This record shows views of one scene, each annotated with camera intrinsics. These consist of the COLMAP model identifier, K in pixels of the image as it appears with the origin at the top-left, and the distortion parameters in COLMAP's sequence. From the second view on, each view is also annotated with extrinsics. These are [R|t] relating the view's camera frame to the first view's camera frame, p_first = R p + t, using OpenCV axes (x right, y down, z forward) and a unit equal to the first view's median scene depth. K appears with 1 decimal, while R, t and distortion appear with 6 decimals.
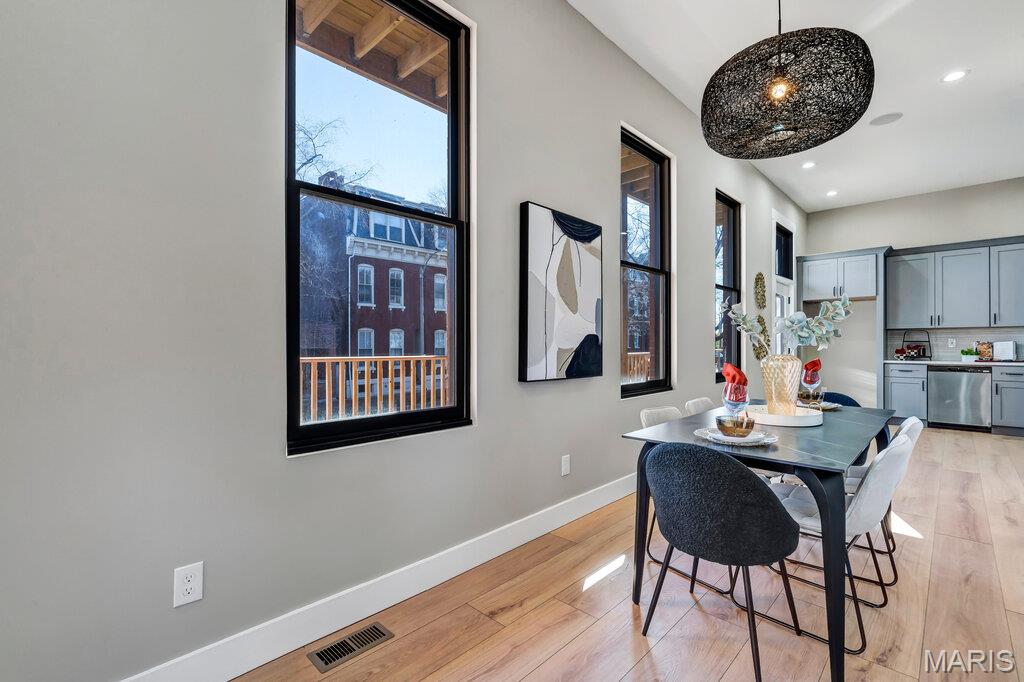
lens RADIAL K [[462.1, 0, 511.2], [0, 462.1, 344.1], [0, 0, 1]] dist [-0.005225, 0.000833]
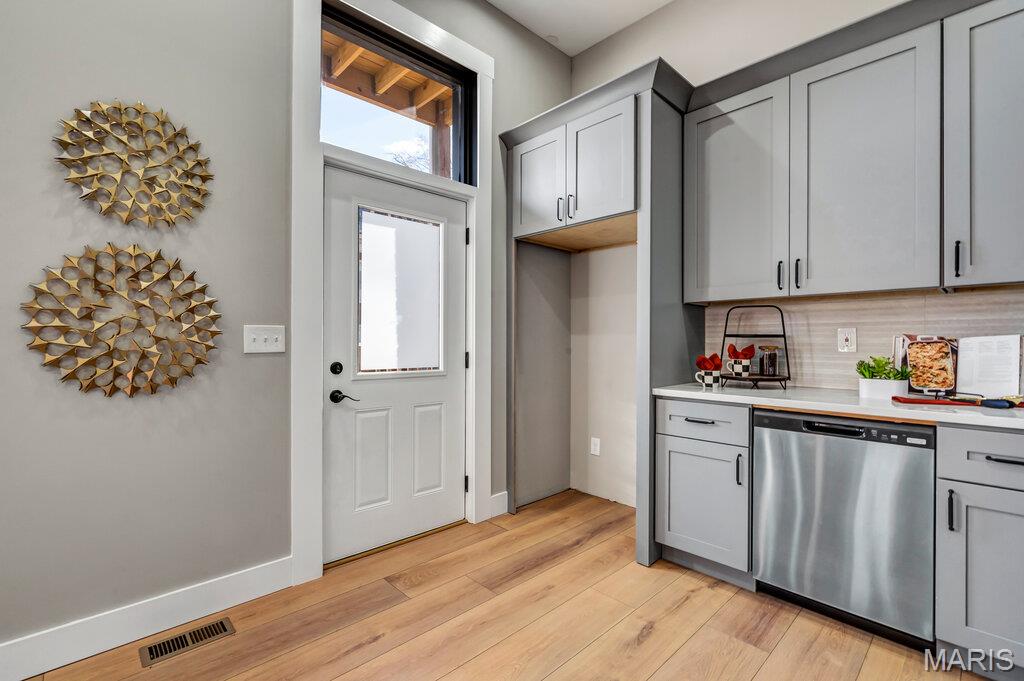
lens RADIAL K [[462.1, 0, 508.5], [0, 462.1, 344.6], [0, 0, 1]] dist [-0.005225, 0.000833]
pose [[0.999201, 0.003588, -0.039800, 0.745033], [-0.003174, 0.999940, 0.010475, -0.002123], [0.039835, -0.010340, 0.999153, 0.665983]]
